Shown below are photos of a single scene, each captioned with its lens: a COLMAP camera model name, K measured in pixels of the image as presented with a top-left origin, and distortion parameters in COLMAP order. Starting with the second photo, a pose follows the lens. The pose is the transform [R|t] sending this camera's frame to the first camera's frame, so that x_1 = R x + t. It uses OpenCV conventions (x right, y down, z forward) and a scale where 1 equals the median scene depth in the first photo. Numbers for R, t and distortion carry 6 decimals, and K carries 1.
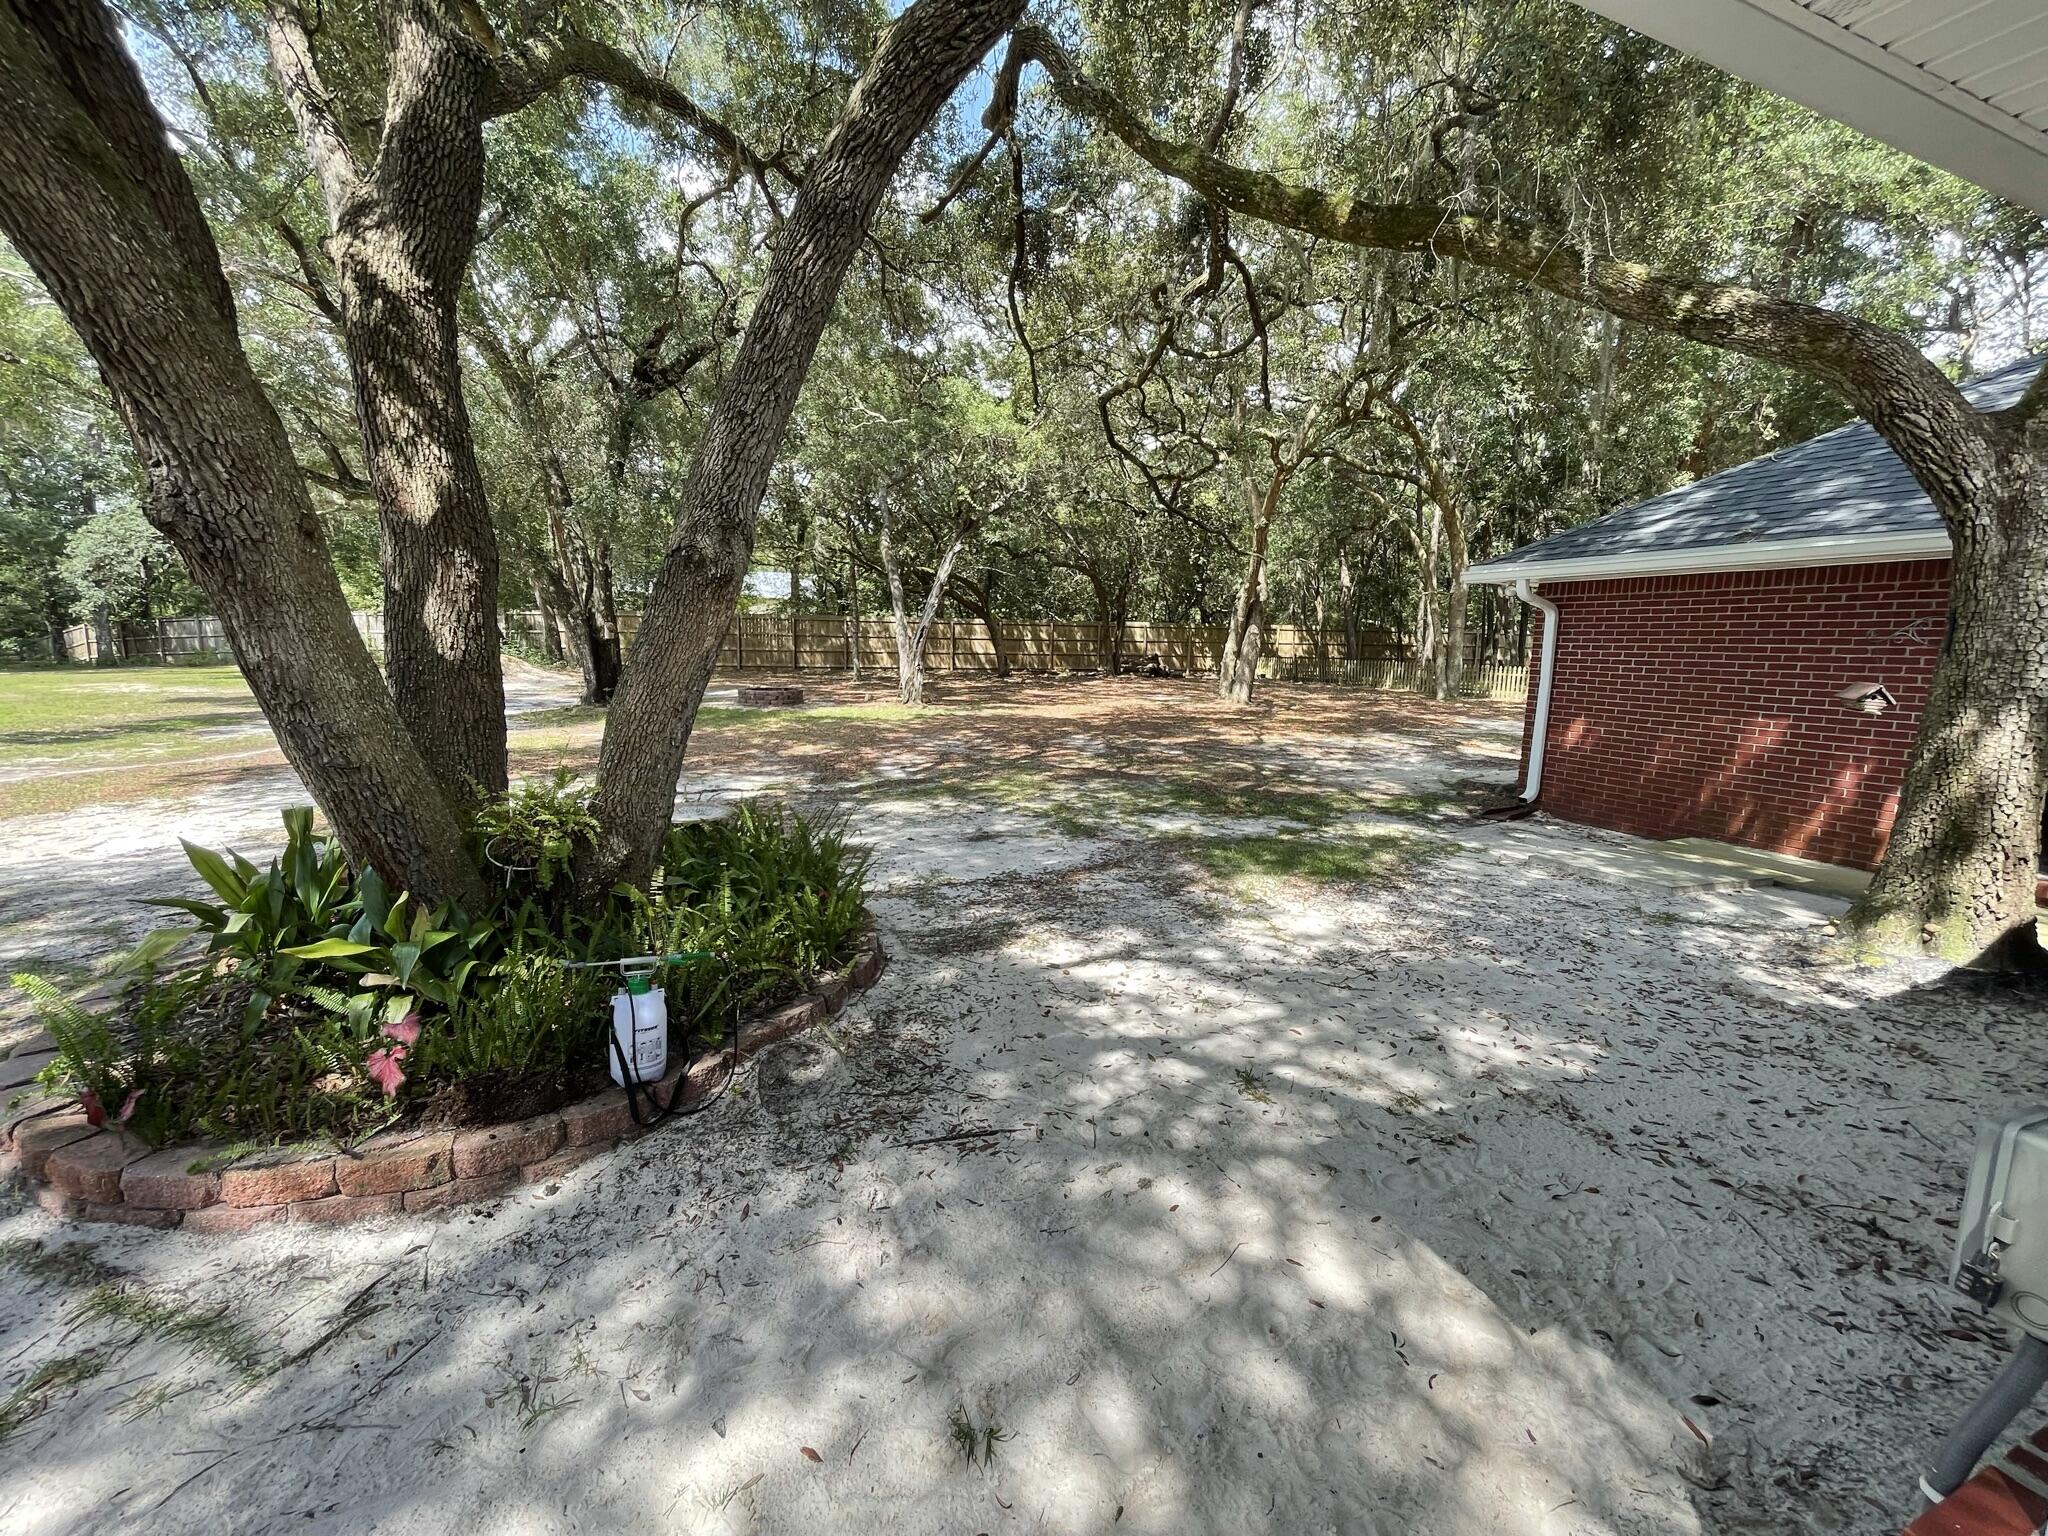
lens RADIAL K [[831.6, 0, 1012.2], [0, 831.6, 768.9], [0, 0, 1]] dist [0.000831, 0.000092]
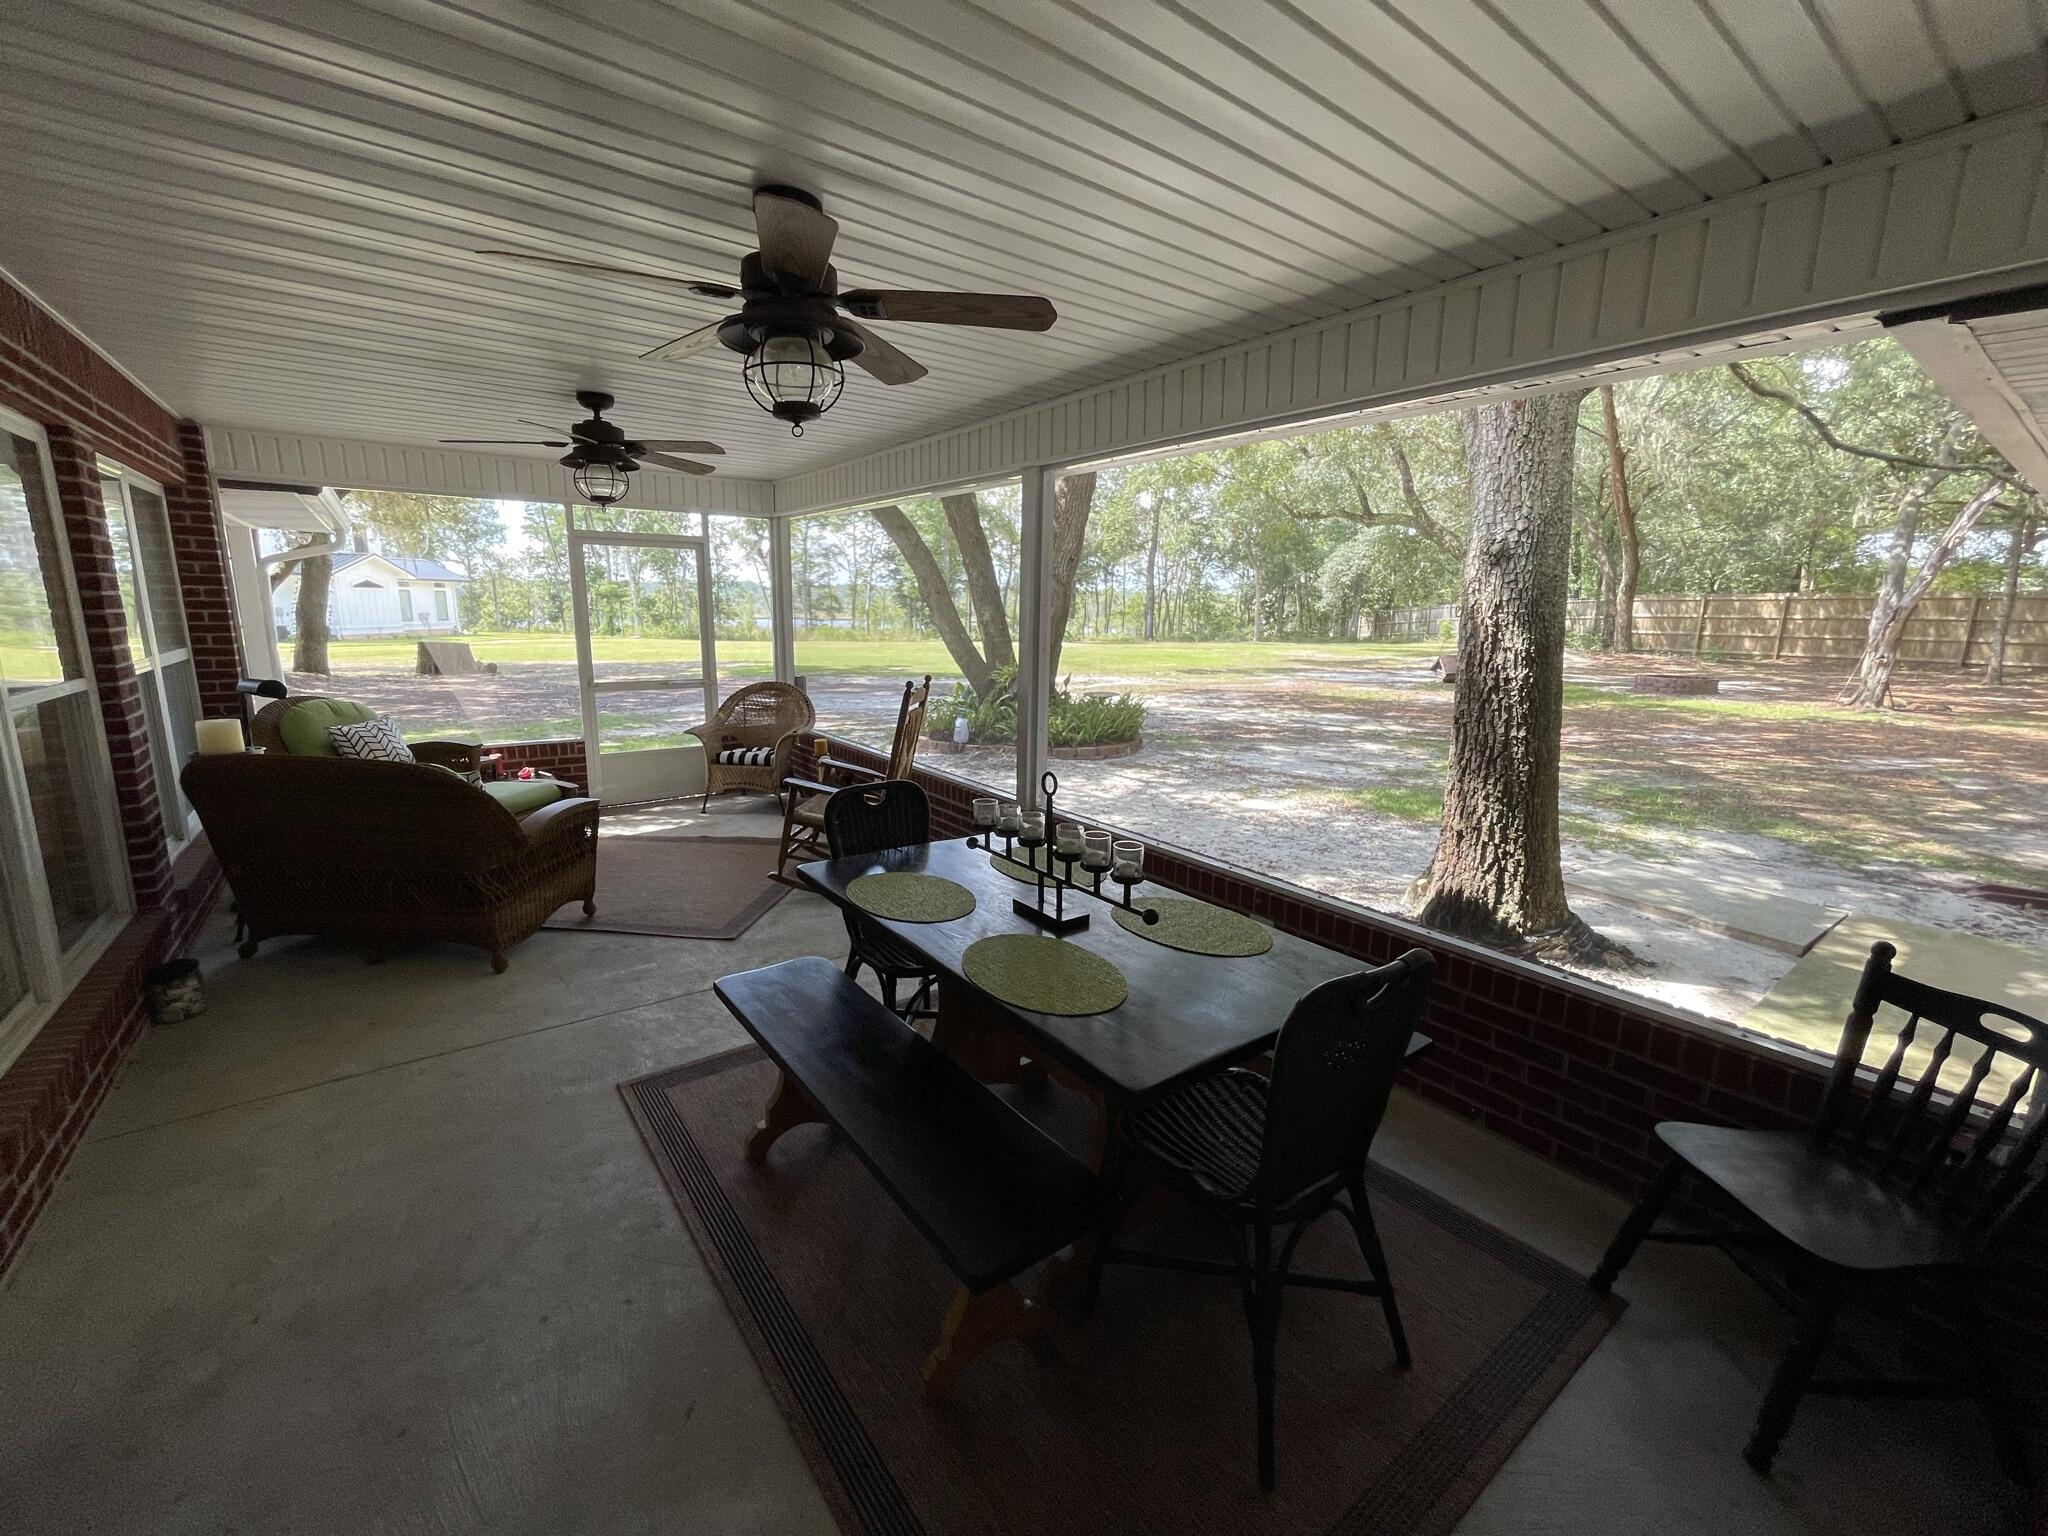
lens RADIAL K [[831.6, 0, 1012.2], [0, 831.6, 768.9], [0, 0, 1]] dist [0.000831, 0.000092]
pose [[0.234555, 0.164573, -0.958071, 1.938316], [-0.143136, 0.980670, 0.133413, -0.022755], [0.961507, 0.105842, 0.253577, 0.189153]]
